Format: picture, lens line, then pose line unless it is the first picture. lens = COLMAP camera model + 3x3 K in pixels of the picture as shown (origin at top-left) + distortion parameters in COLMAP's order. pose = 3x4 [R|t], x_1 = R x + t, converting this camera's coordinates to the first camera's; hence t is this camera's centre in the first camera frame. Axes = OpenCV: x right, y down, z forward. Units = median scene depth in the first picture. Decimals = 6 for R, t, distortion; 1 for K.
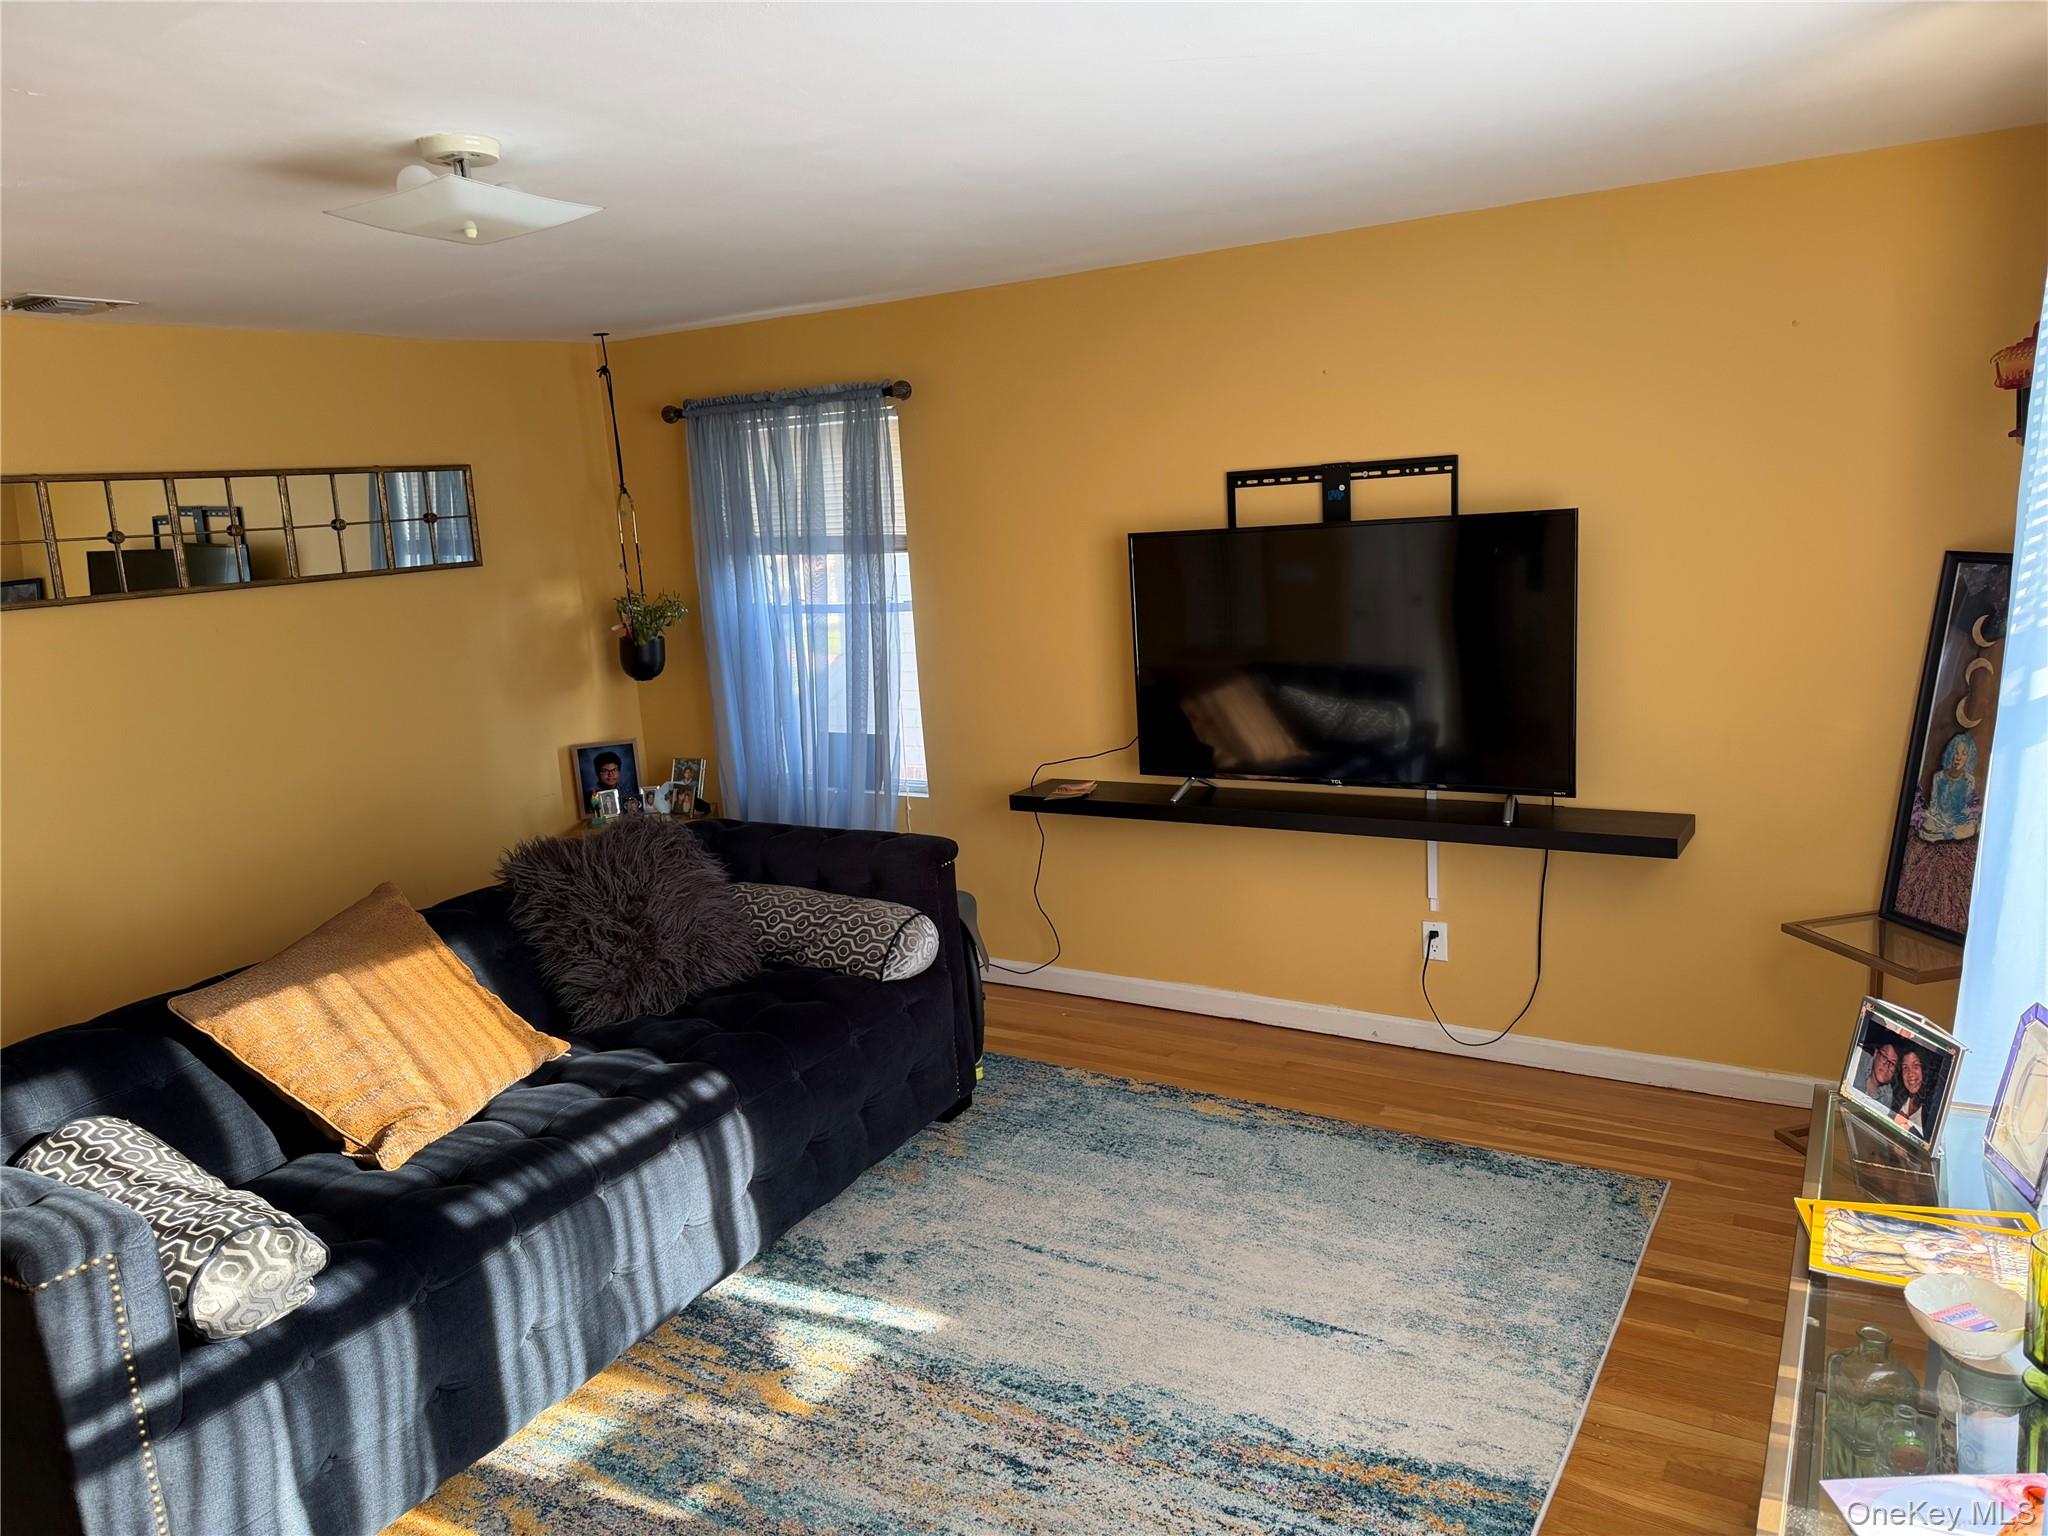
lens RADIAL K [[1445.6, 0, 1023.9], [0, 1445.6, 757.7], [0, 0, 1]] dist [0.089261, -0.107631]
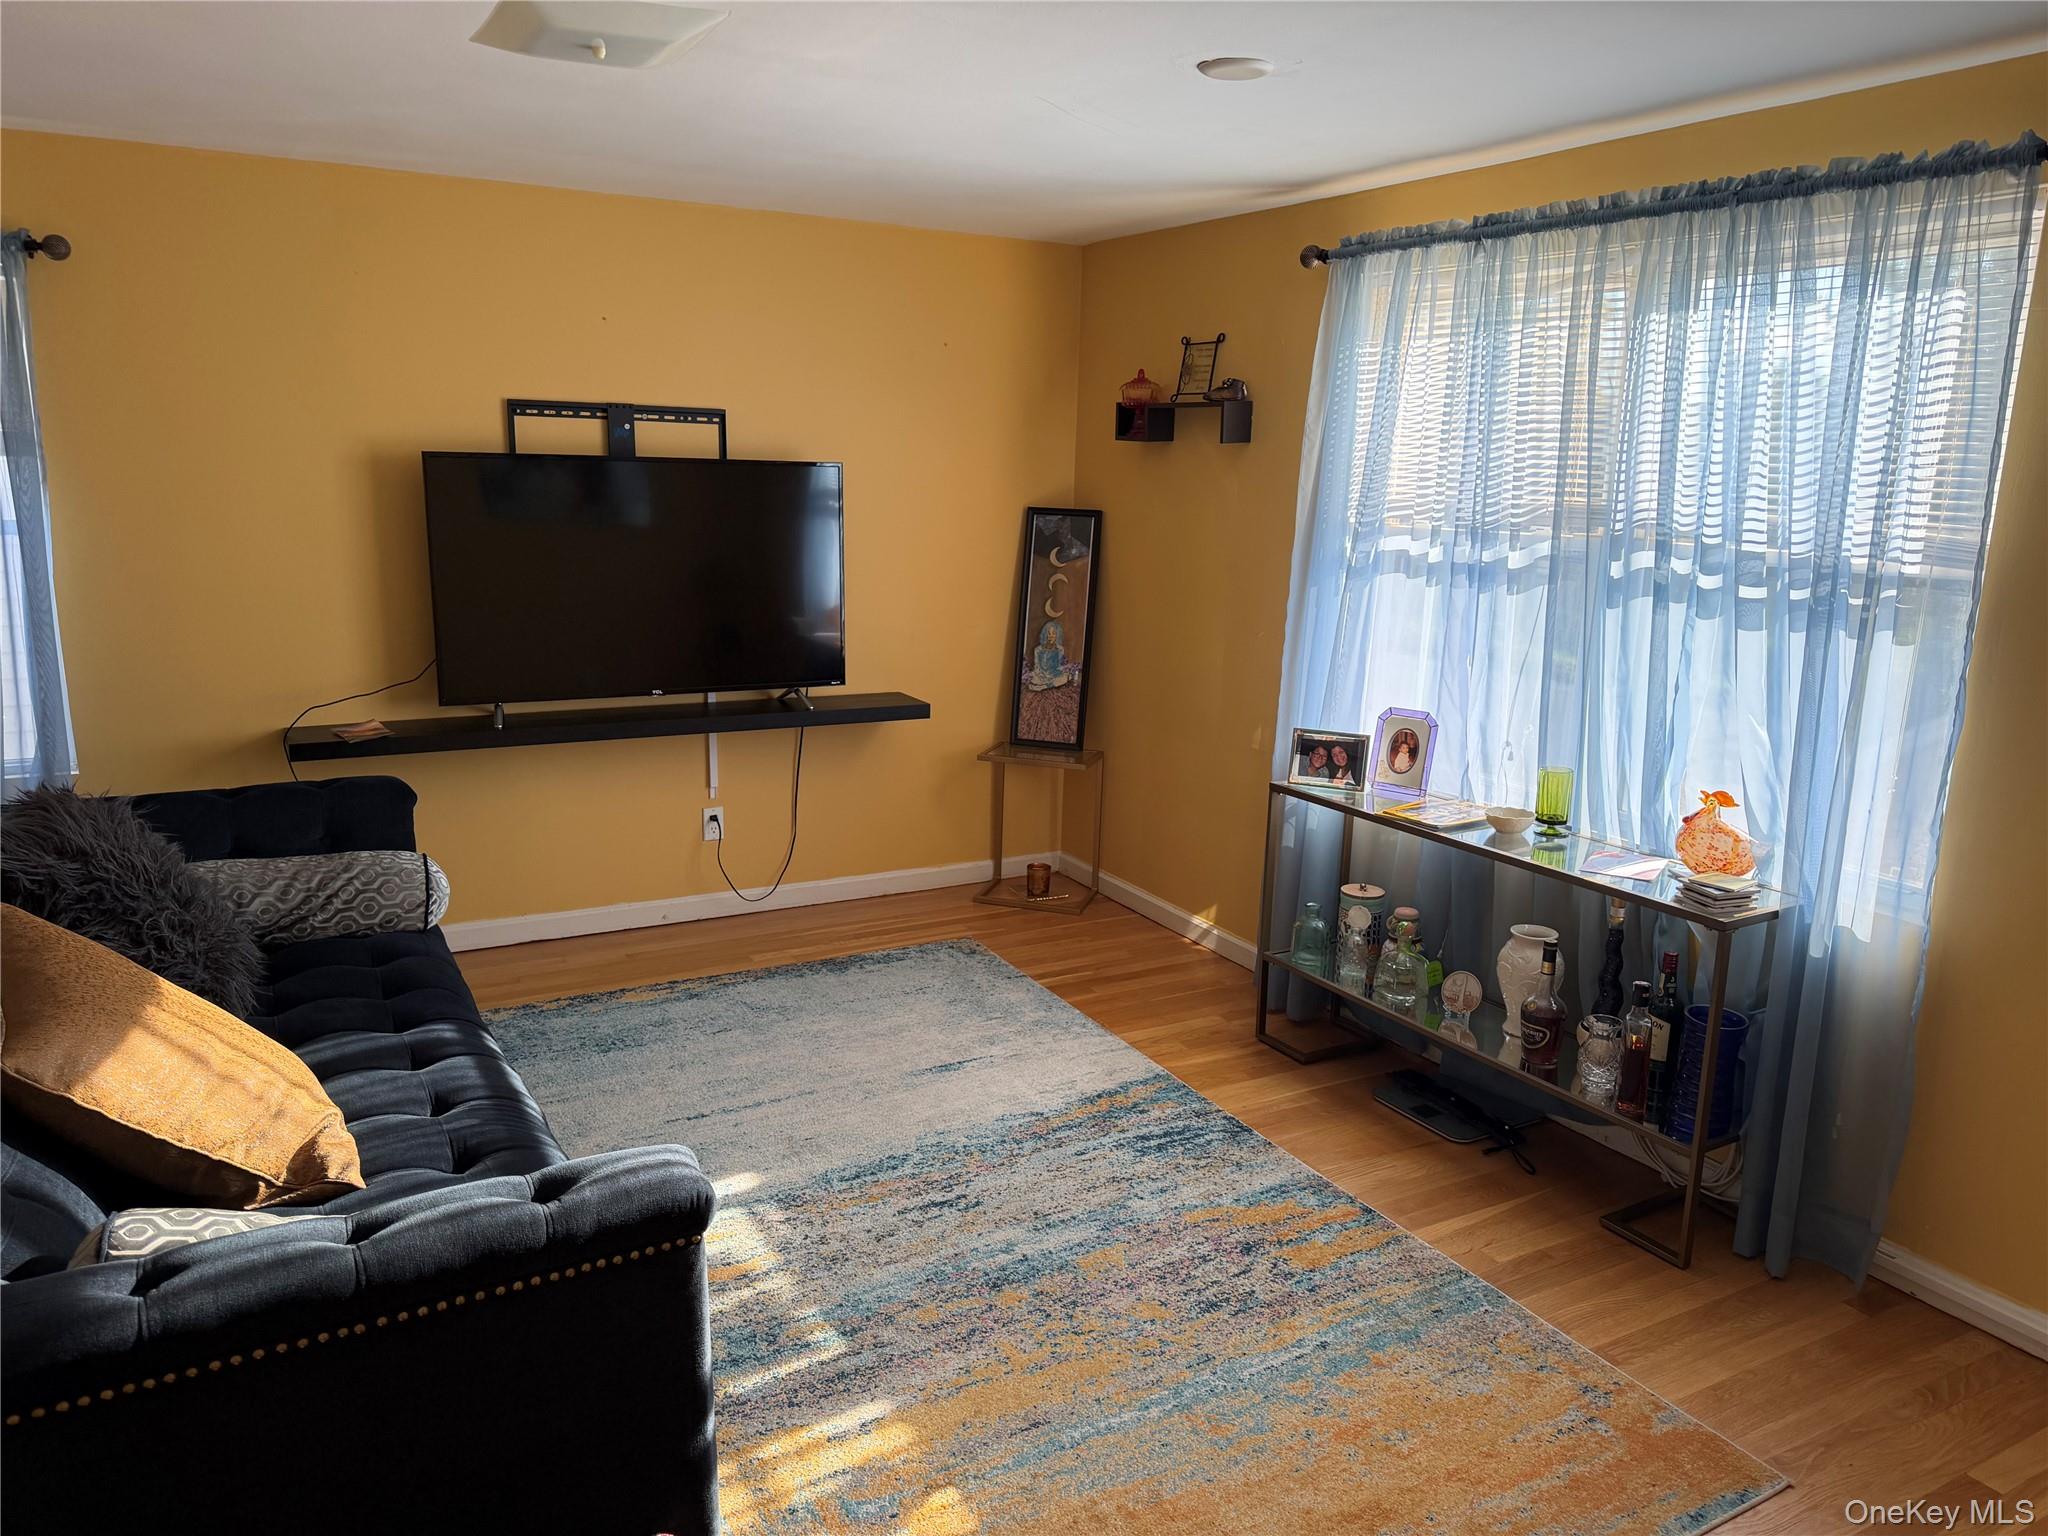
lens RADIAL K [[1445.6, 0, 1032.8], [0, 1445.6, 775.7], [0, 0, 1]] dist [0.089261, -0.107631]
pose [[0.481702, -0.112557, 0.869076, -0.670837], [0.100483, 0.992270, 0.072818, 0.030206], [-0.870555, 0.052250, 0.489289, 0.215644]]
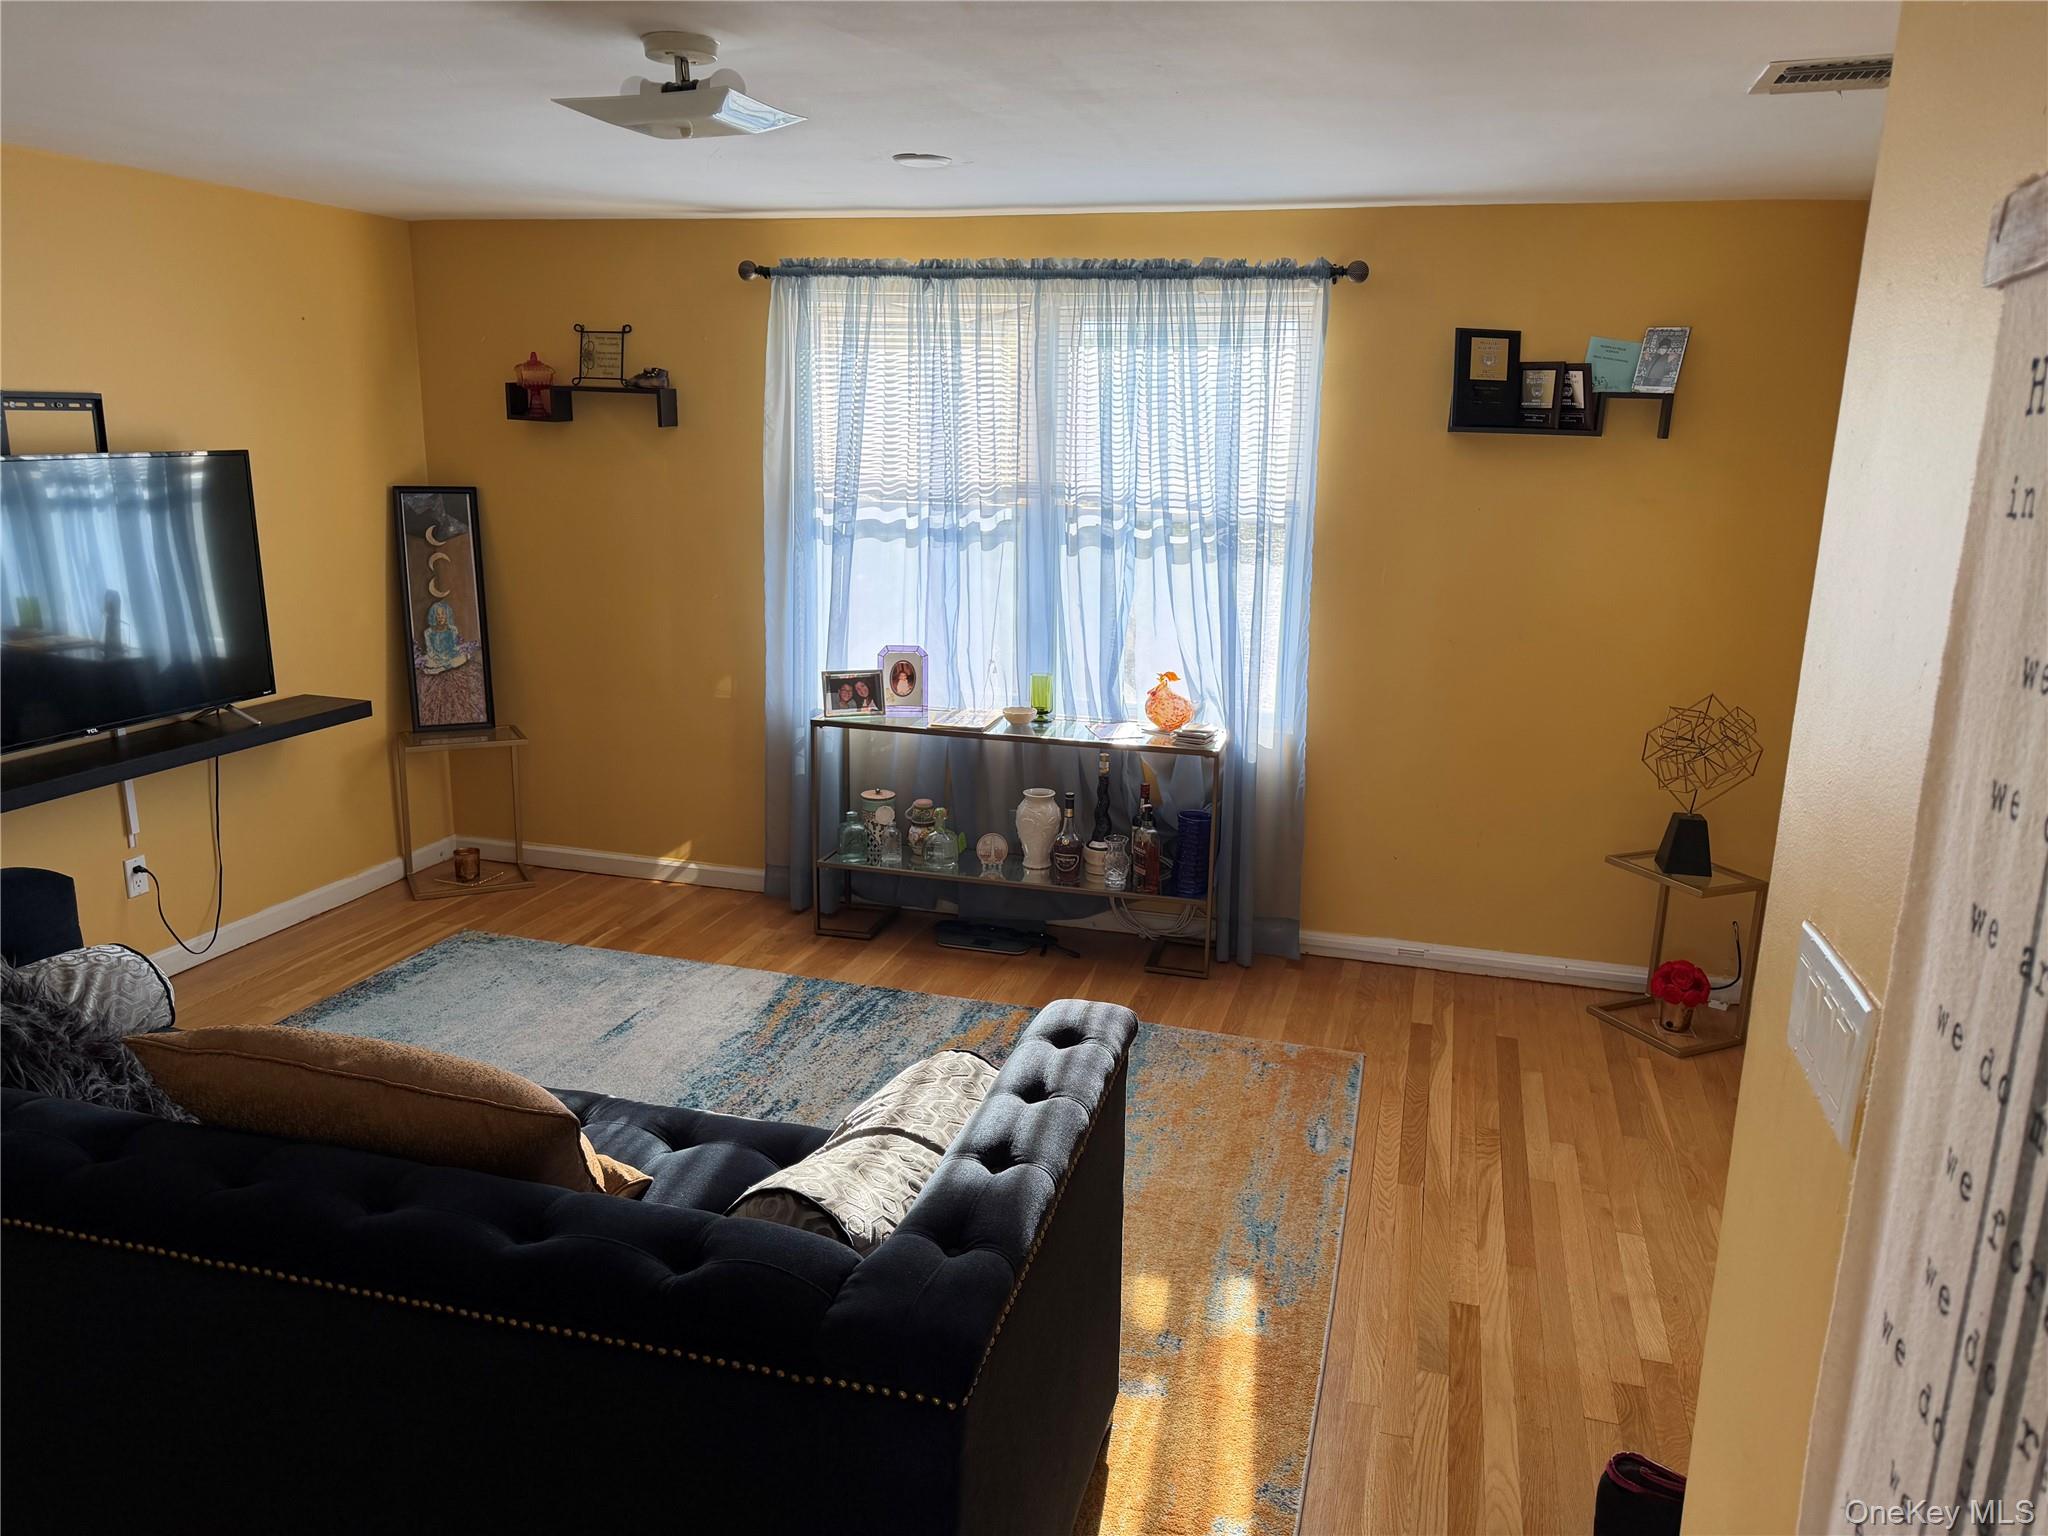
lens RADIAL K [[1445.6, 0, 1029.5], [0, 1445.6, 772.8], [0, 0, 1]] dist [0.089261, -0.107631]
pose [[-0.263365, -0.174706, 0.948745, -0.920560], [0.168863, 0.959932, 0.223641, -0.073694], [-0.949802, 0.219108, -0.223311, 0.682554]]
